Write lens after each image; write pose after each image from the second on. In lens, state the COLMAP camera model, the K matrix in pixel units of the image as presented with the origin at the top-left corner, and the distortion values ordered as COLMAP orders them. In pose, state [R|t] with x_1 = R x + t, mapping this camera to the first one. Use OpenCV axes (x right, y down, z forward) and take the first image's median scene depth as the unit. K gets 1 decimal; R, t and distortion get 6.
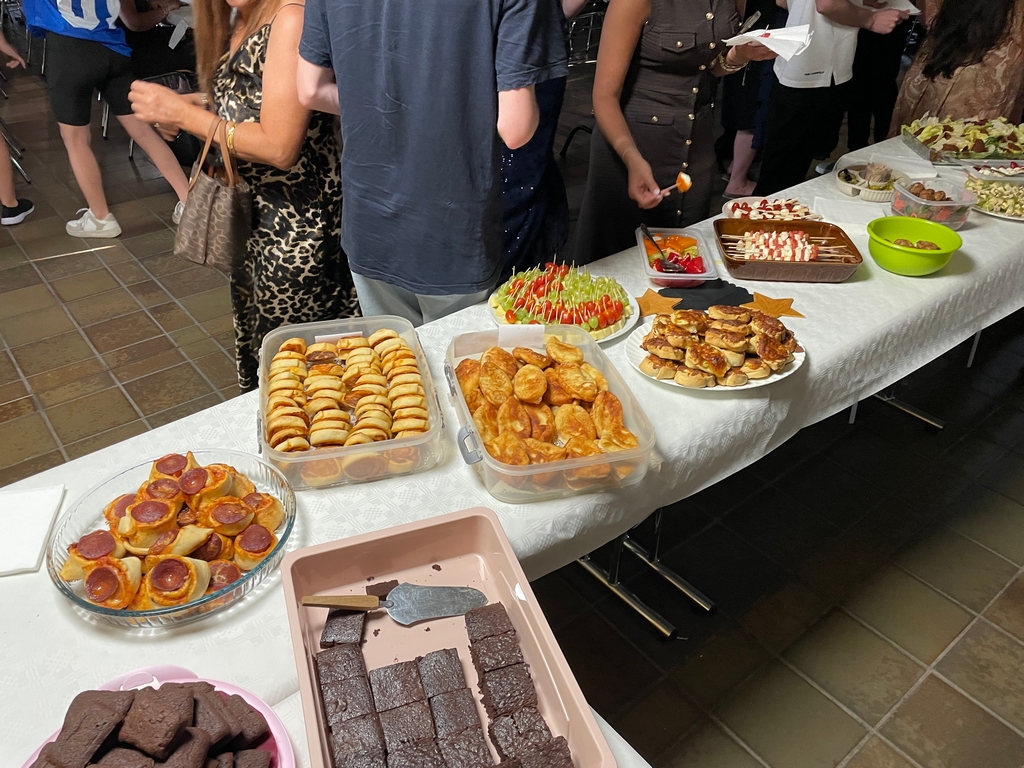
lens RADIAL K [[777.6, 0, 511.6], [0, 777.6, 384.8], [0, 0, 1]] dist [0.091678, -0.114498]
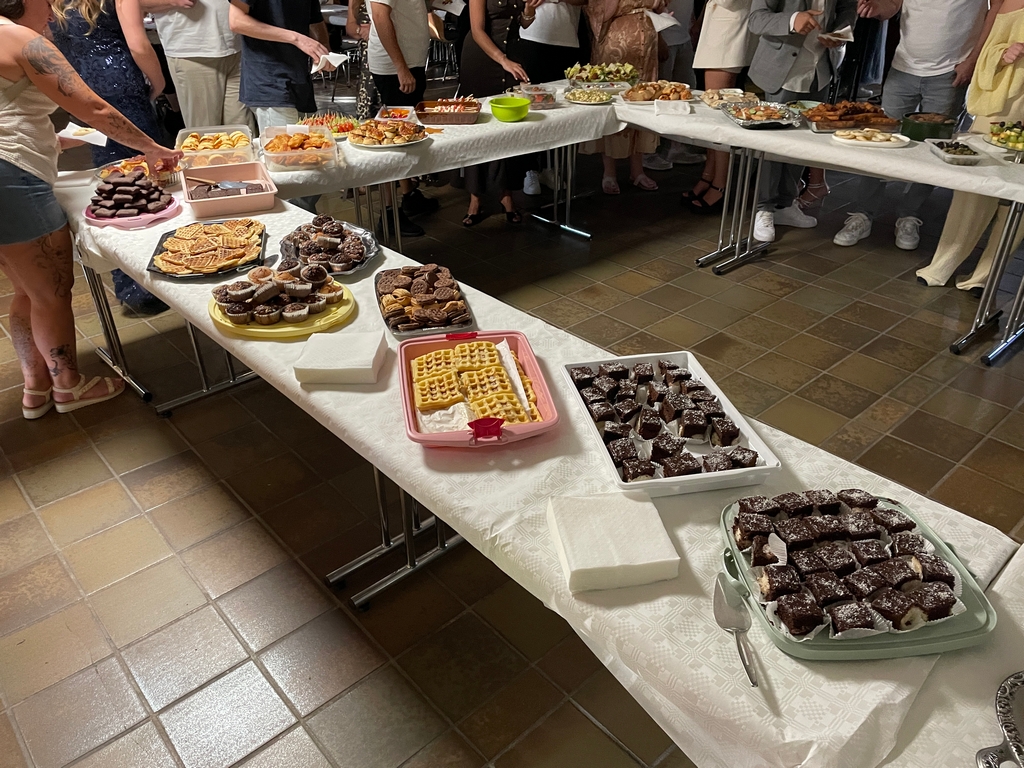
lens RADIAL K [[777.6, 0, 511.9], [0, 777.6, 382.2], [0, 0, 1]] dist [0.091678, -0.114498]
pose [[0.998708, -0.040695, 0.030418, 0.553761], [0.042517, 0.997178, -0.061869, 0.865181], [-0.027815, 0.063083, 0.997621, -1.289168]]
